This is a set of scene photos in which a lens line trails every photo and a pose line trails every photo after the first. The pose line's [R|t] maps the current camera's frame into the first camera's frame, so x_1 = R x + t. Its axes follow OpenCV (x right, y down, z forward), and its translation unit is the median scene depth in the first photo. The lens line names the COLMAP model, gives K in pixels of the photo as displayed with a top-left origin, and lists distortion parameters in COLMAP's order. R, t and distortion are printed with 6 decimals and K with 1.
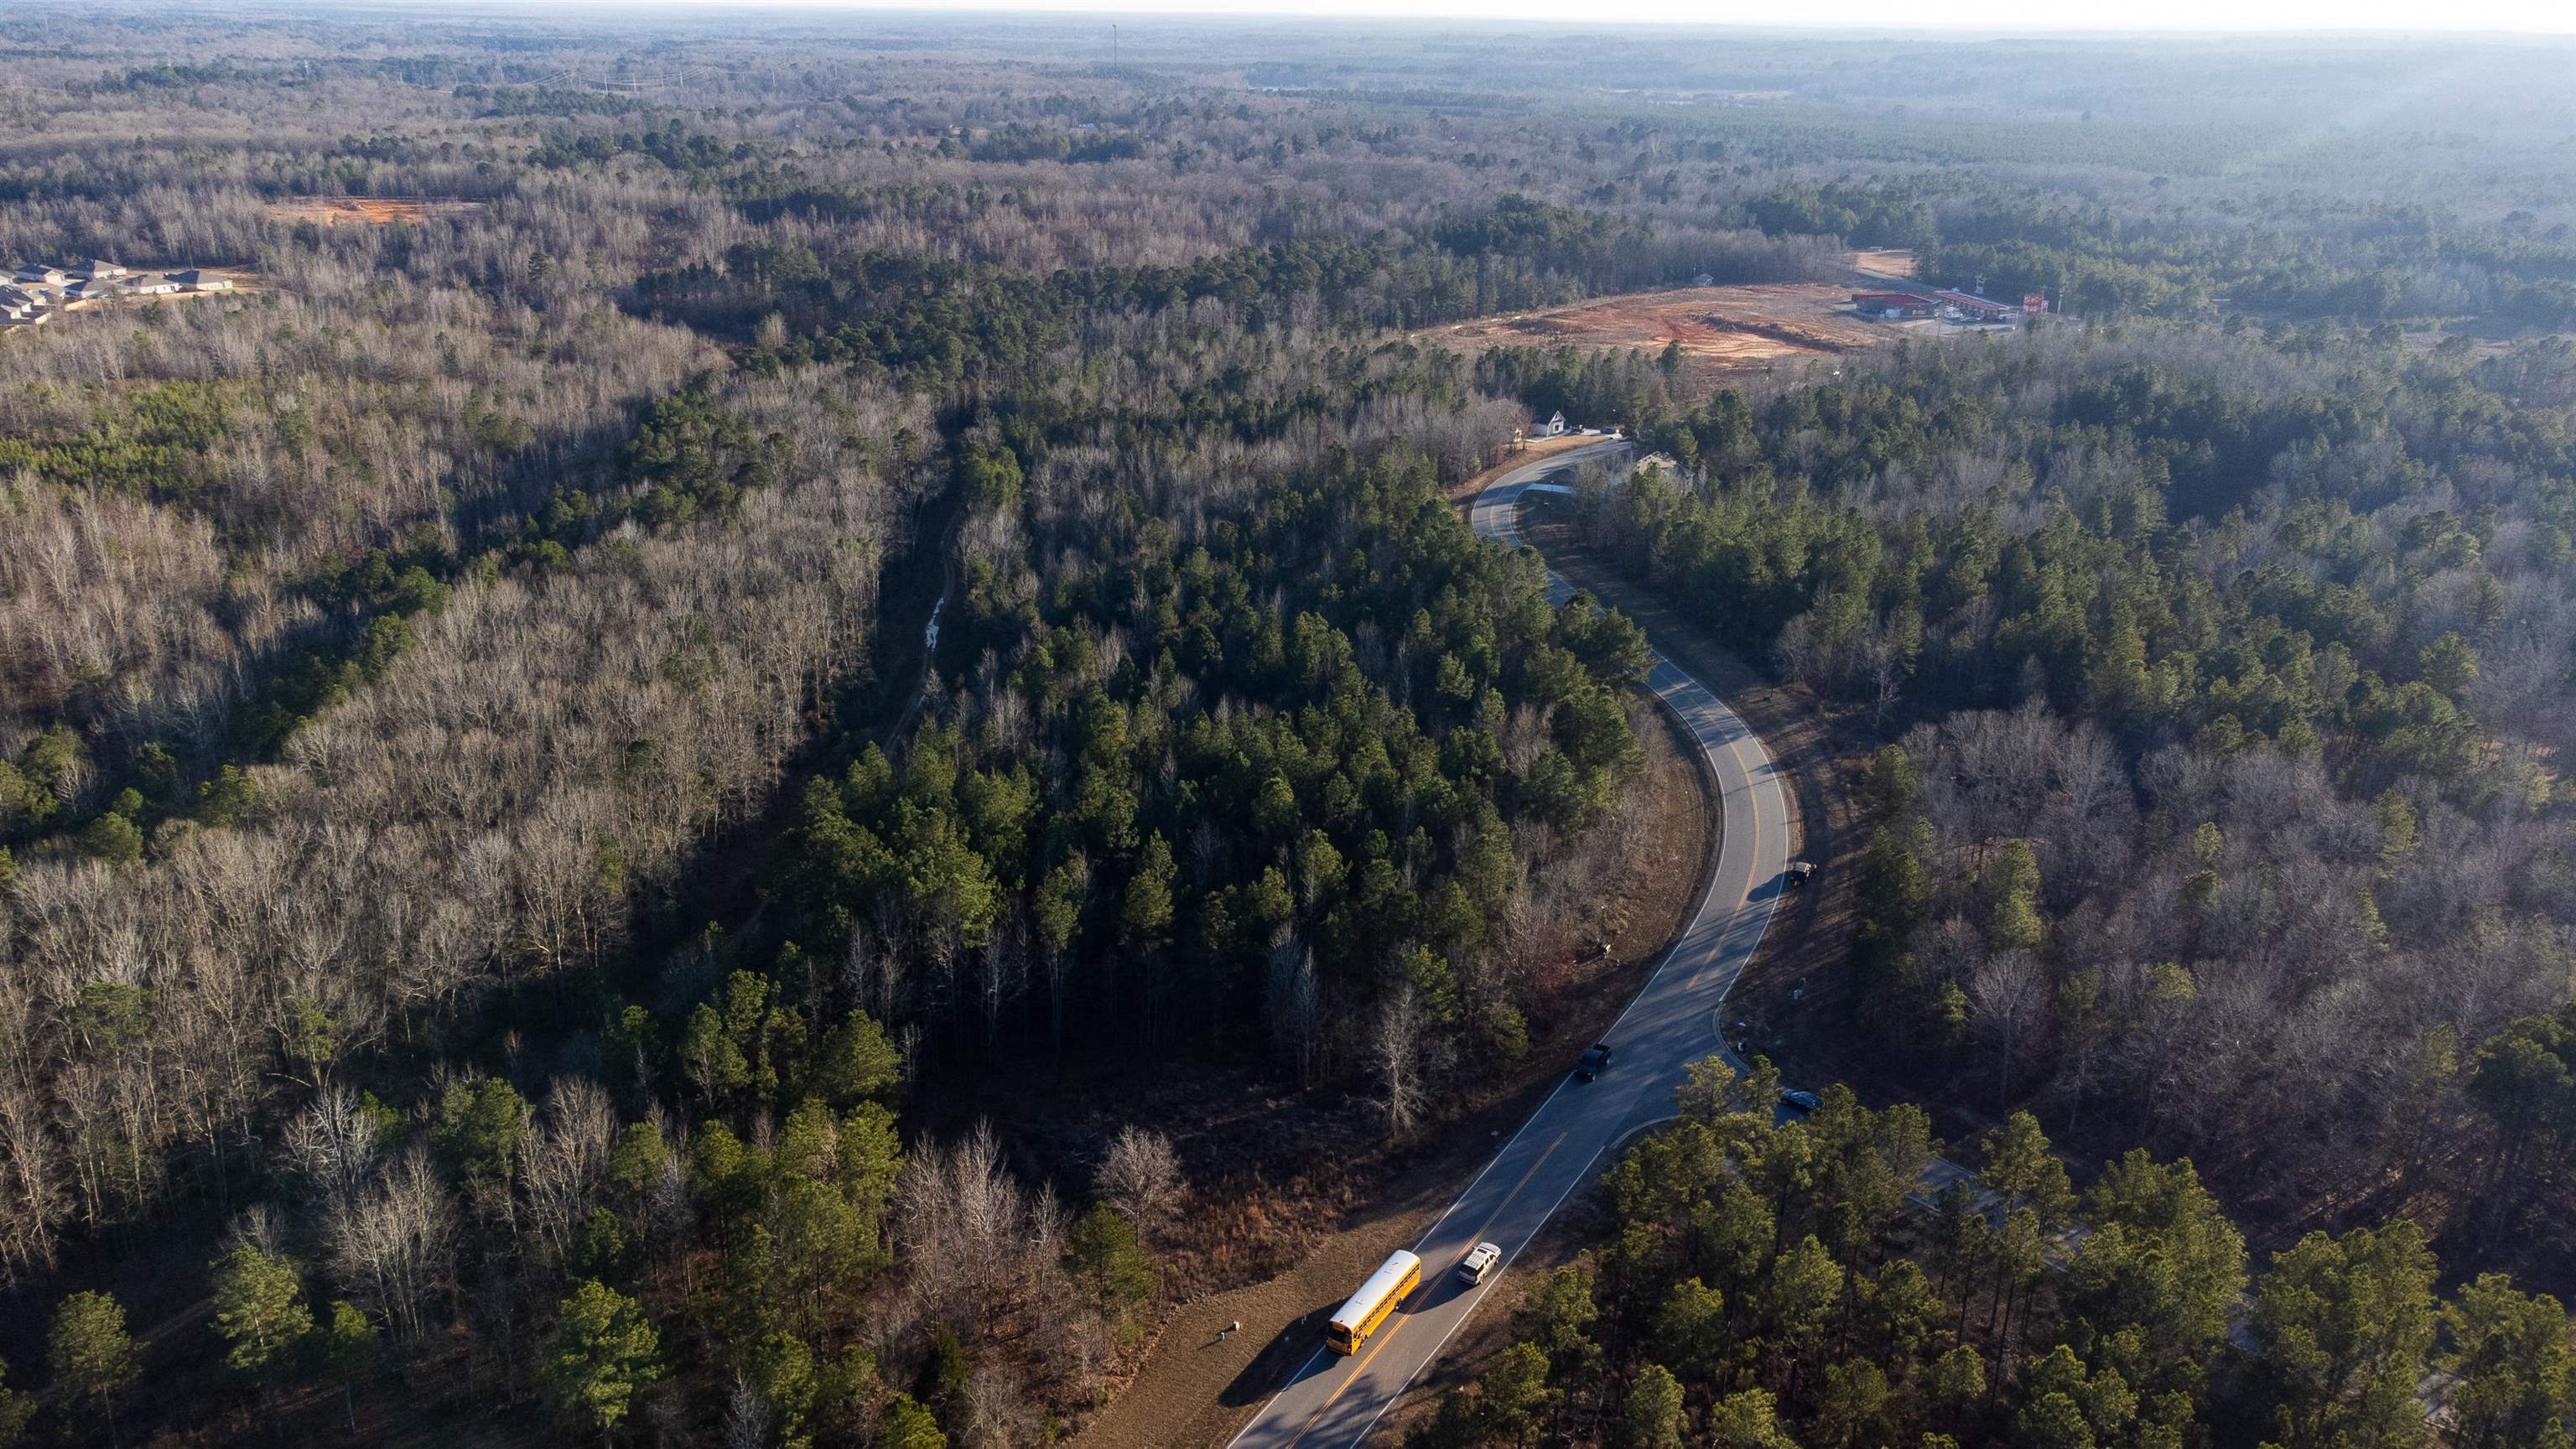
lens RADIAL K [[1917.7, 0, 1288.0], [0, 1917.7, 724.5], [0, 0, 1]] dist [0.018124, 0.065950]
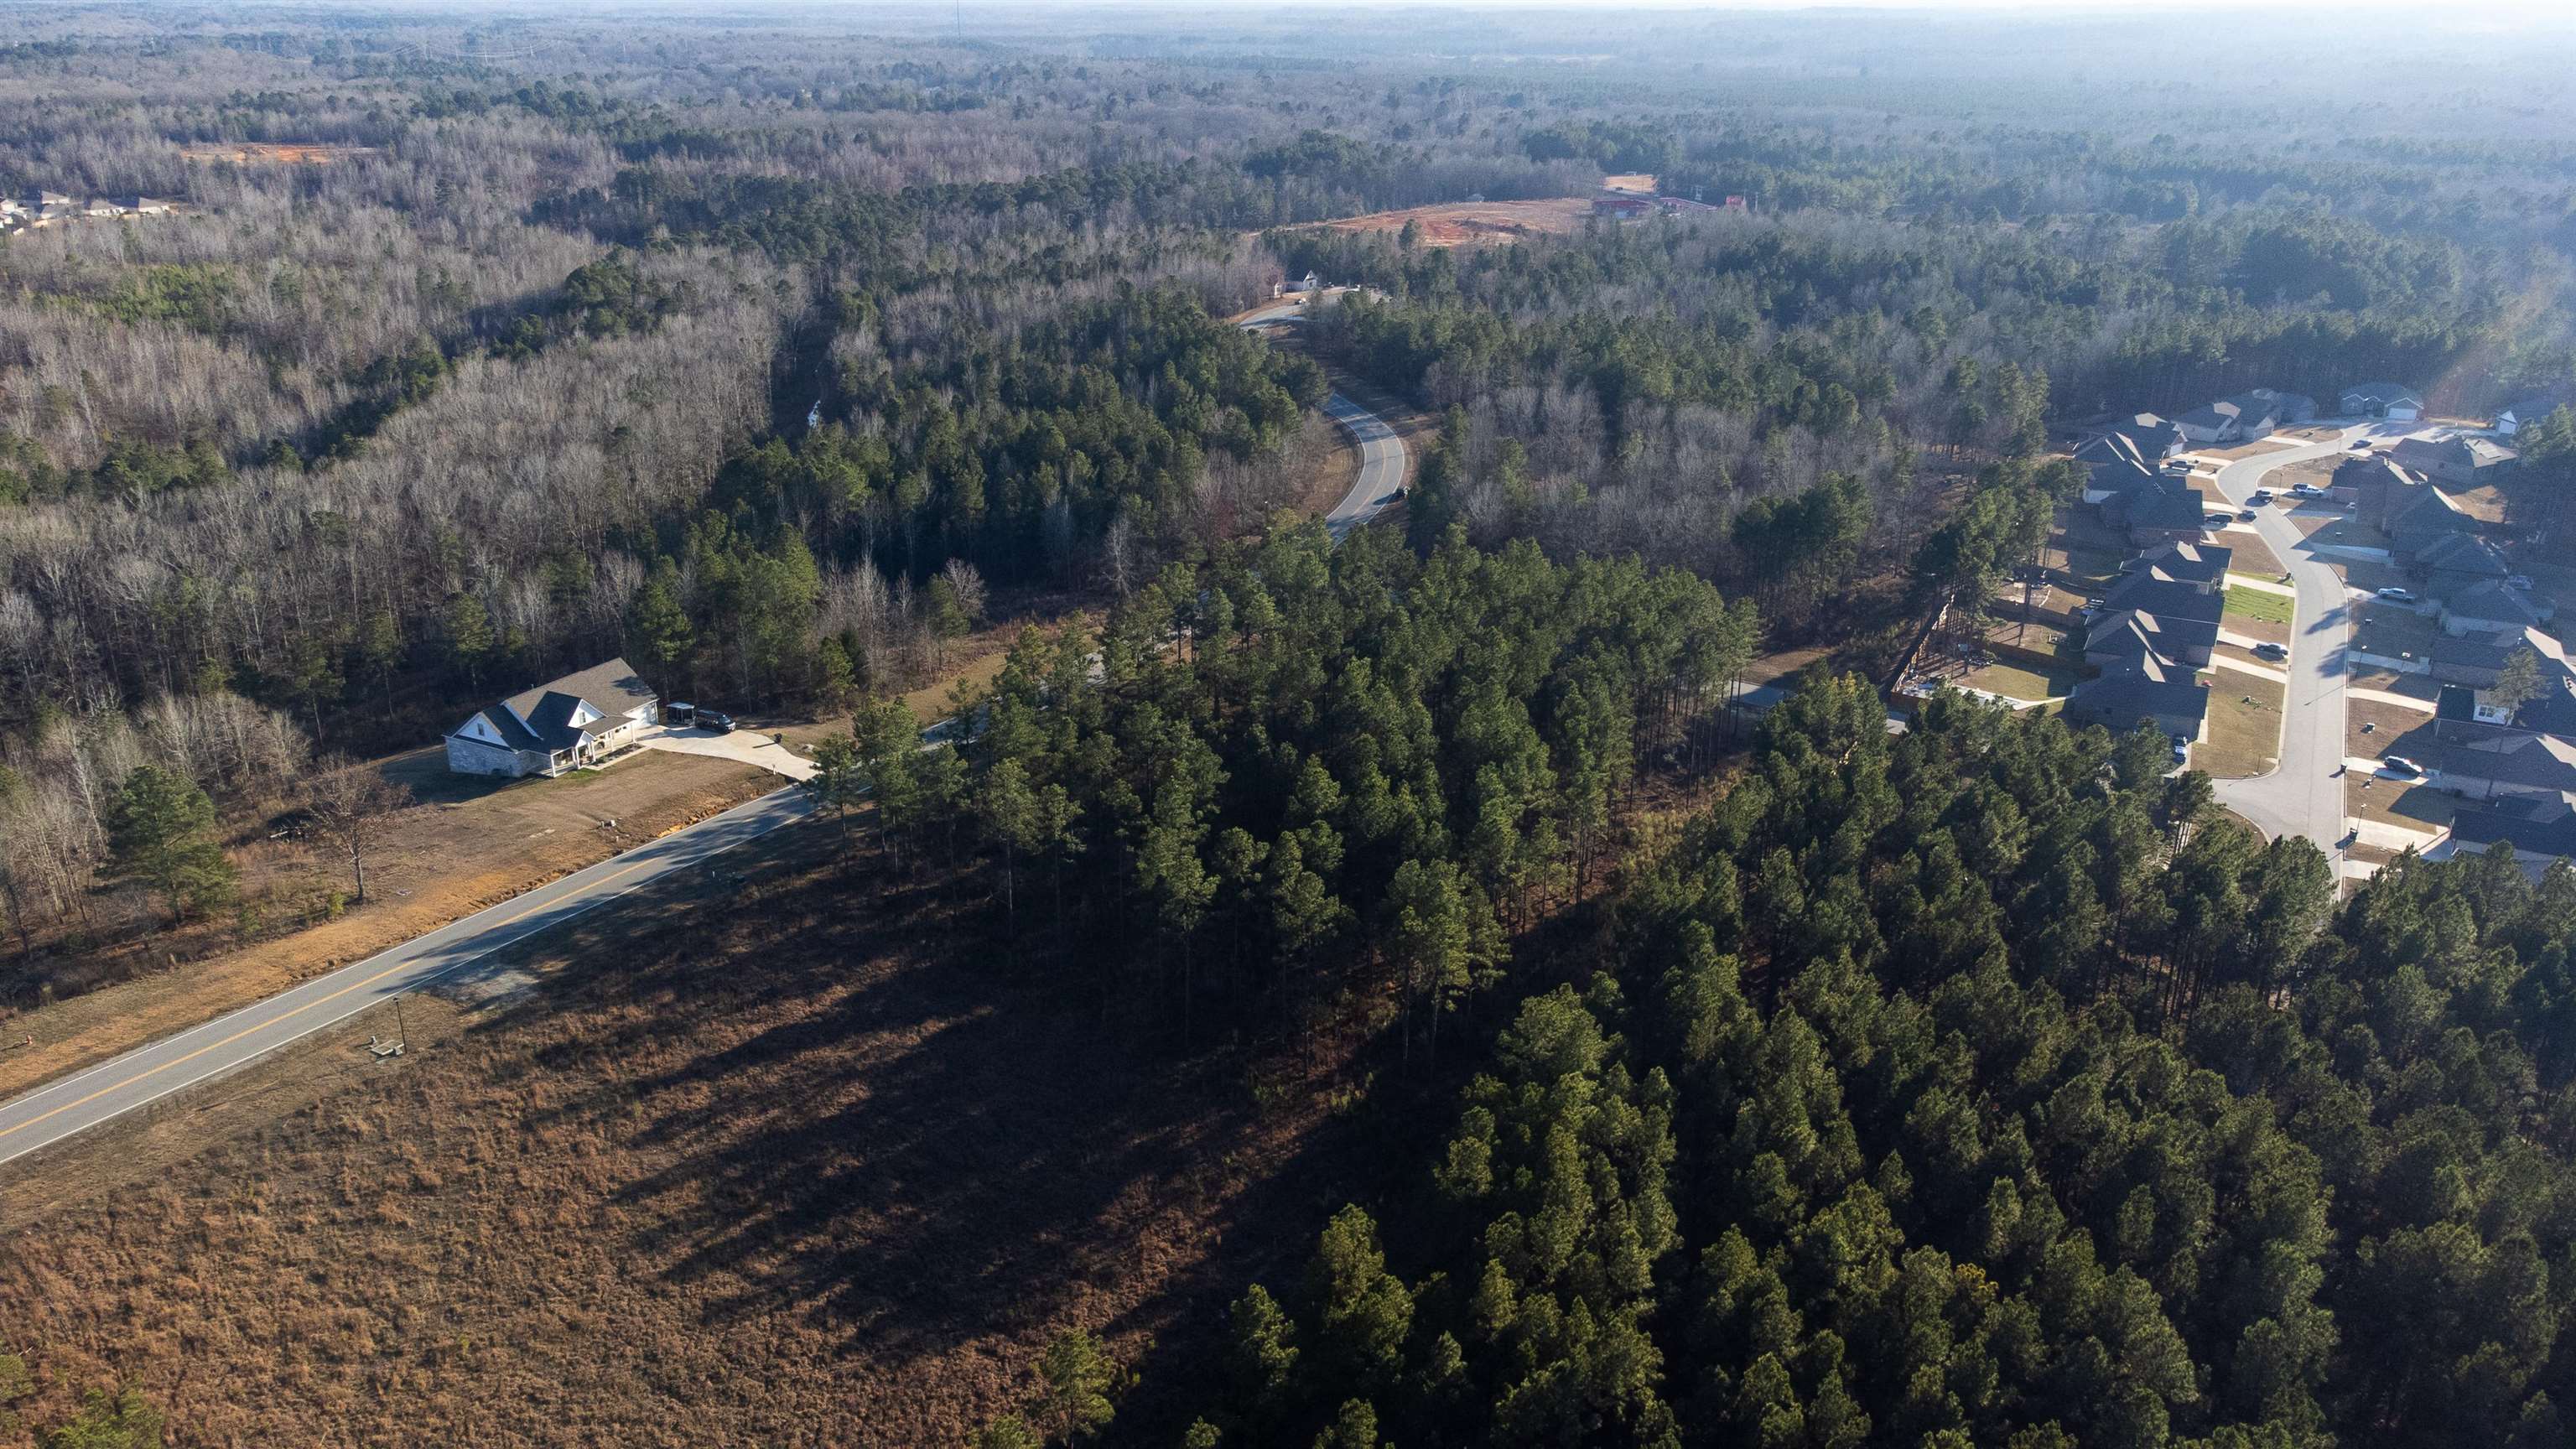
lens RADIAL K [[1917.7, 0, 1288.0], [0, 1917.7, 724.5], [0, 0, 1]] dist [0.018124, 0.065950]
pose [[0.997338, -0.036161, 0.063324, 0.036867], [0.035558, 0.999311, 0.010632, 0.123210], [-0.063665, -0.008352, 0.997936, -0.261001]]
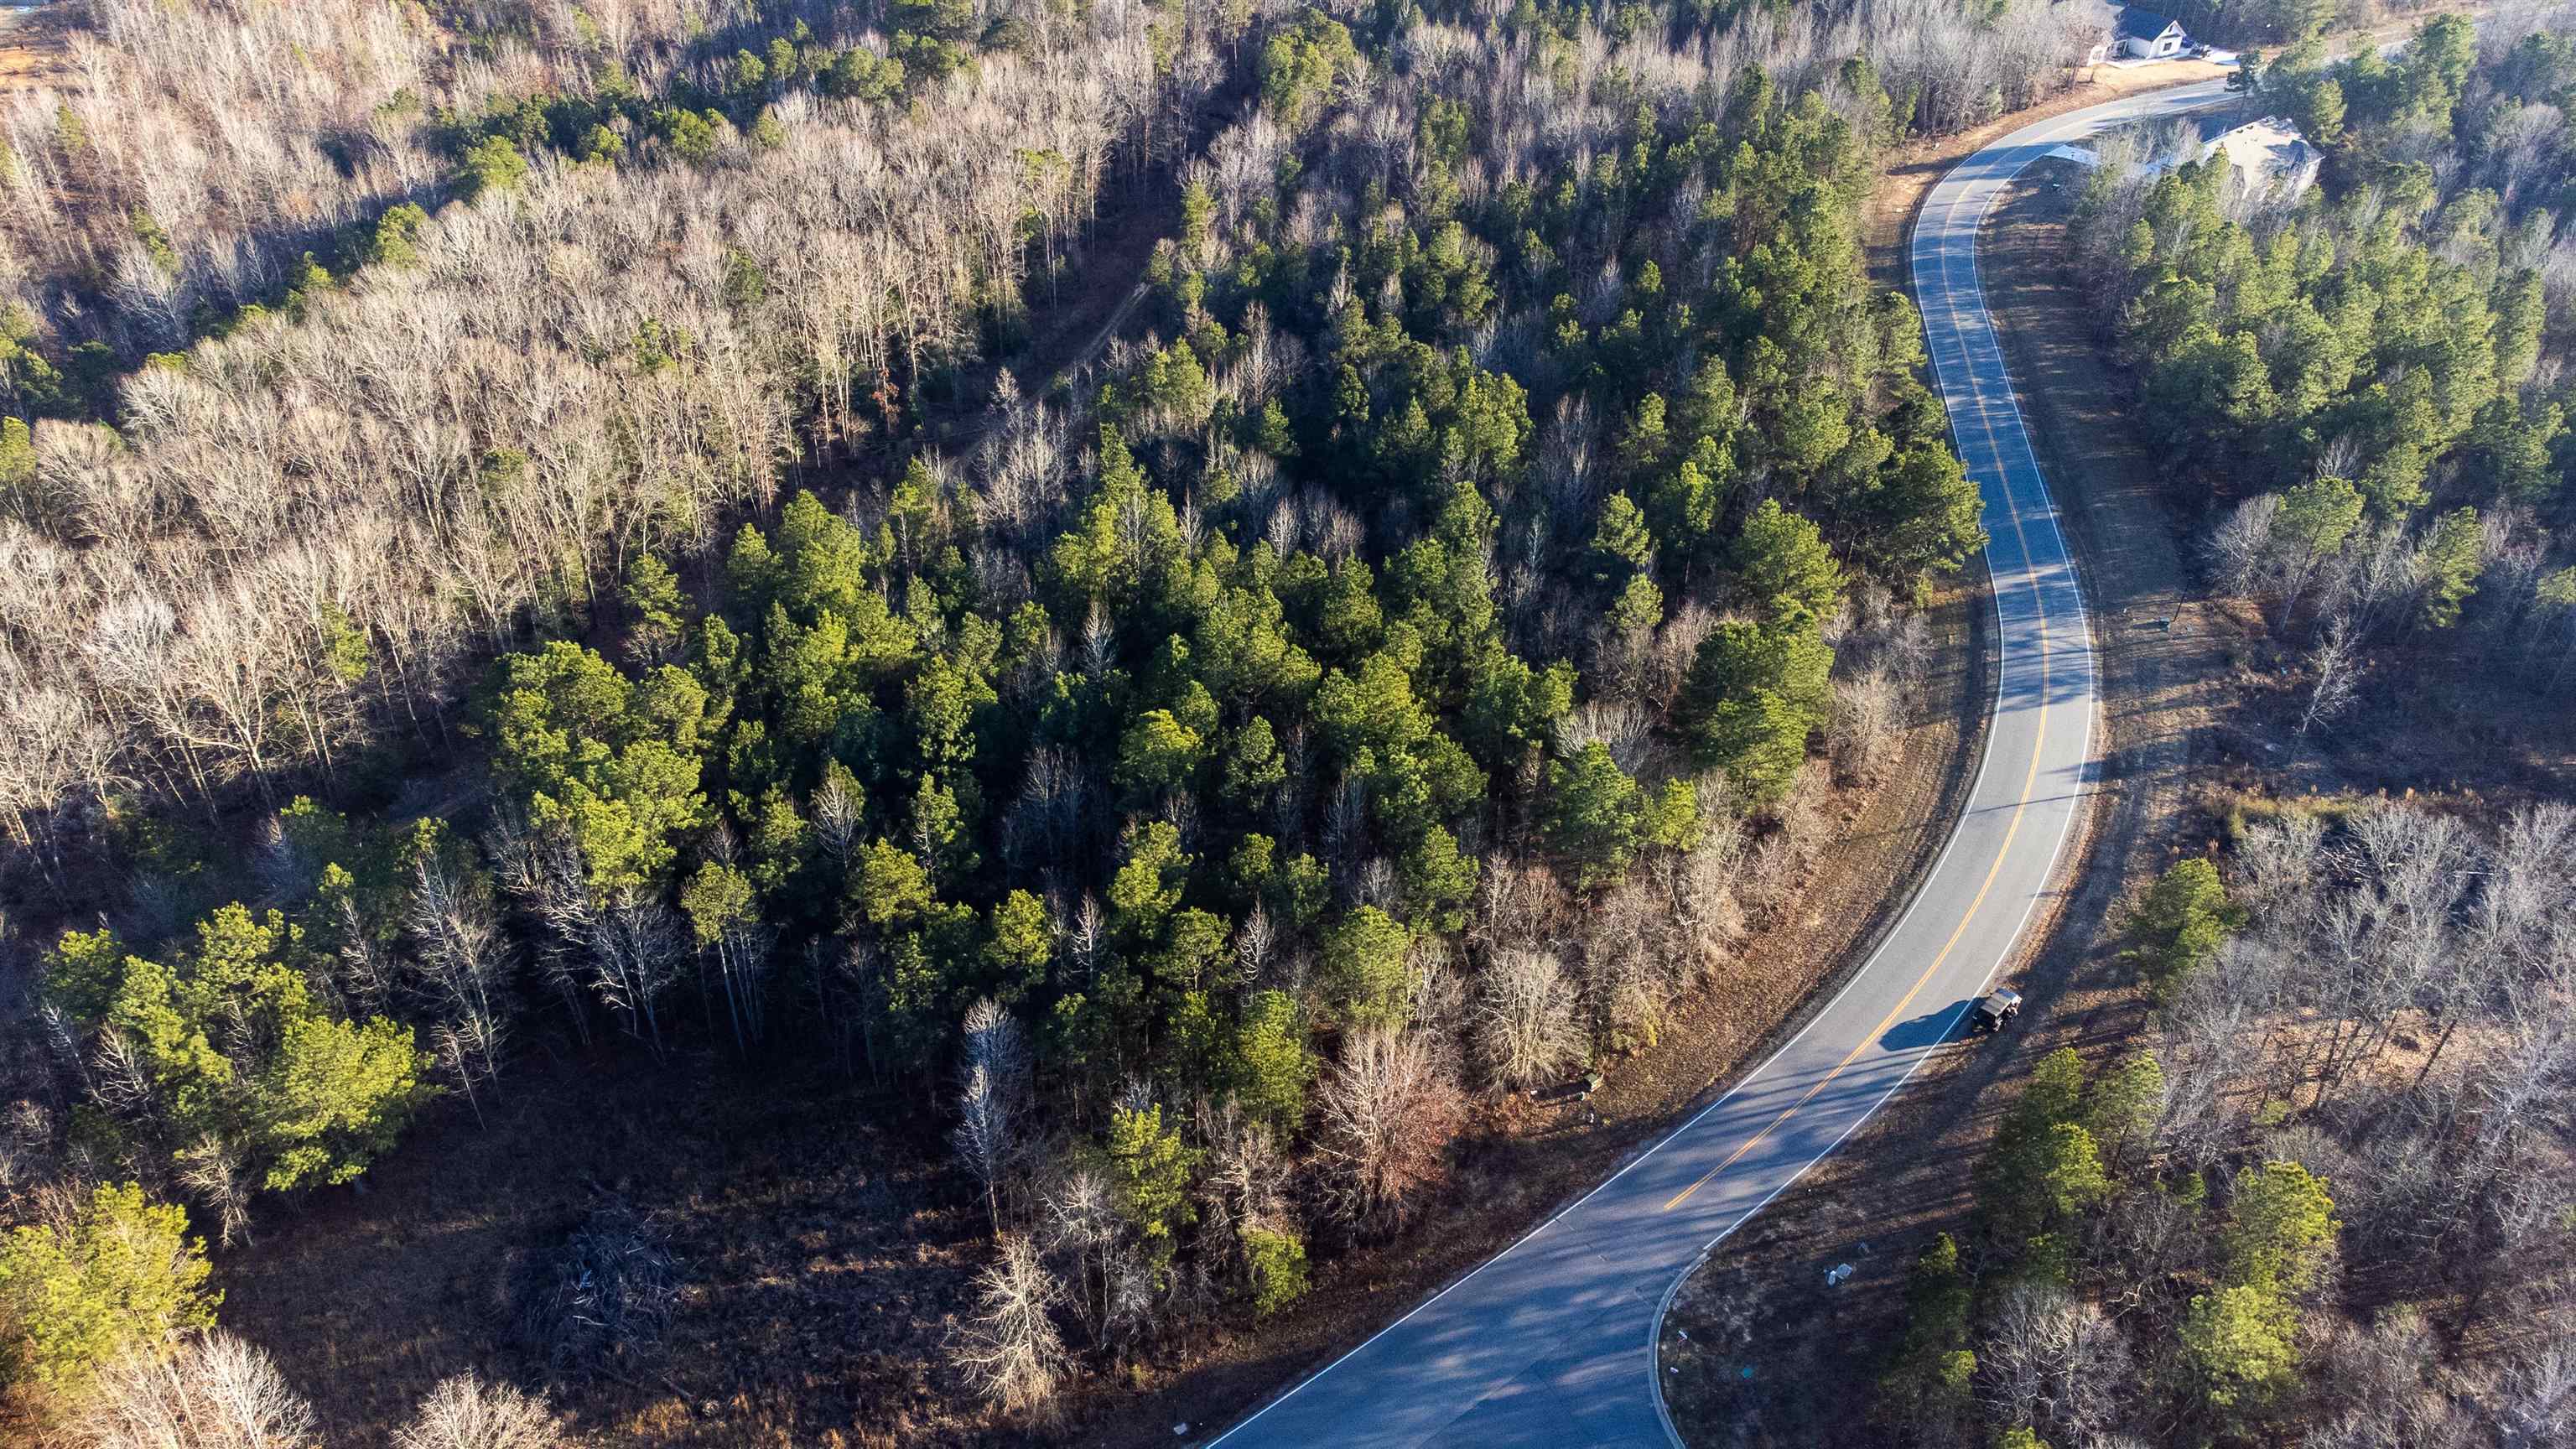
lens RADIAL K [[1917.7, 0, 1288.0], [0, 1917.7, 724.5], [0, 0, 1]] dist [0.018124, 0.065950]
pose [[0.927883, 0.211425, -0.307136, 0.116211], [-0.126531, 0.953366, 0.274014, -0.075171], [0.350746, -0.215390, 0.911364, 0.198919]]
